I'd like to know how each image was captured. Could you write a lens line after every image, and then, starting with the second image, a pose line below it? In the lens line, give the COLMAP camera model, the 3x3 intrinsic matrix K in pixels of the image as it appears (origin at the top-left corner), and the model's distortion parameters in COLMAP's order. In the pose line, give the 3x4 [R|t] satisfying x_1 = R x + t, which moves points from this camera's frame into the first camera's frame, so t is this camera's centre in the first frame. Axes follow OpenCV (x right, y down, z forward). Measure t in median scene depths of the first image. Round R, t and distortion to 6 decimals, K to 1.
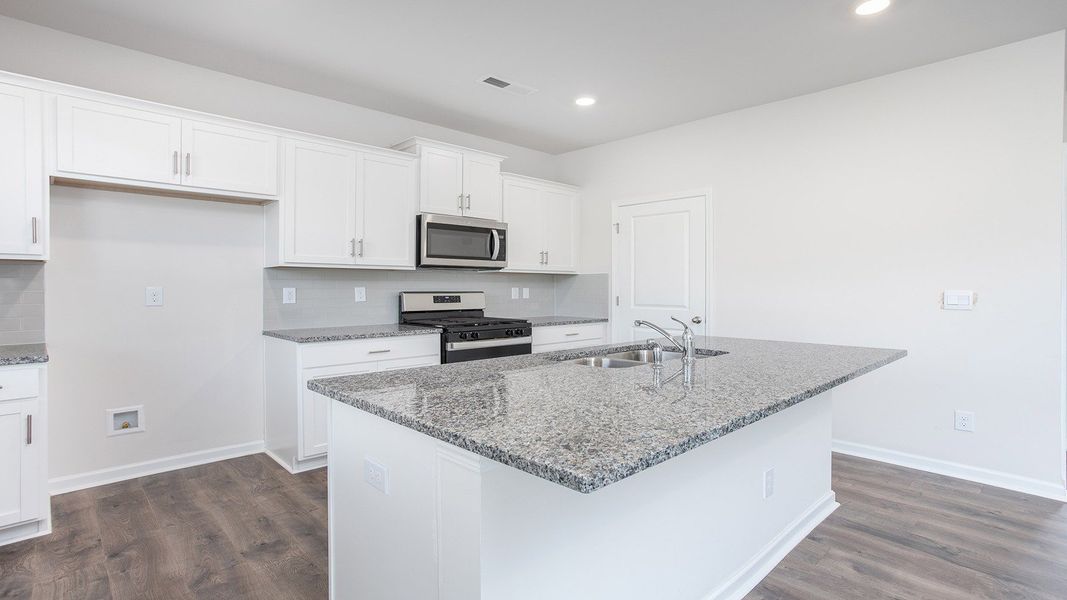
lens RADIAL K [[523.0, 0, 523.7], [0, 523.0, 301.7], [0, 0, 1]] dist [-0.049337, 0.034995]
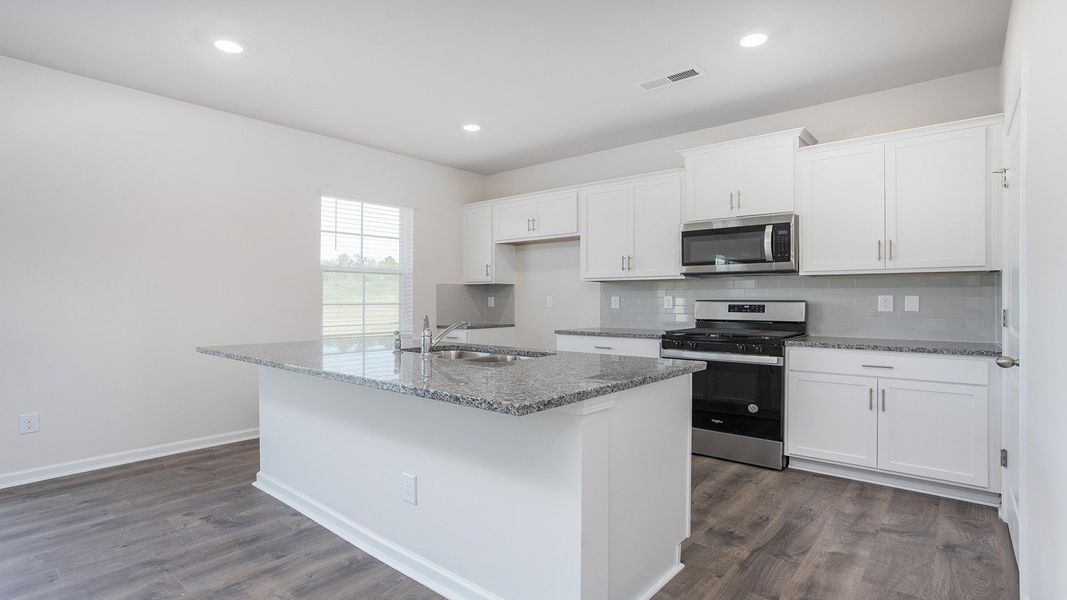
lens RADIAL K [[523.0, 0, 523.7], [0, 523.0, 301.7], [0, 0, 1]] dist [-0.049337, 0.034995]
pose [[0.119550, 0.003220, -0.992823, 0.711492], [-0.023287, 0.999729, 0.000438, -0.008065], [0.992555, 0.023068, 0.119592, 0.520537]]
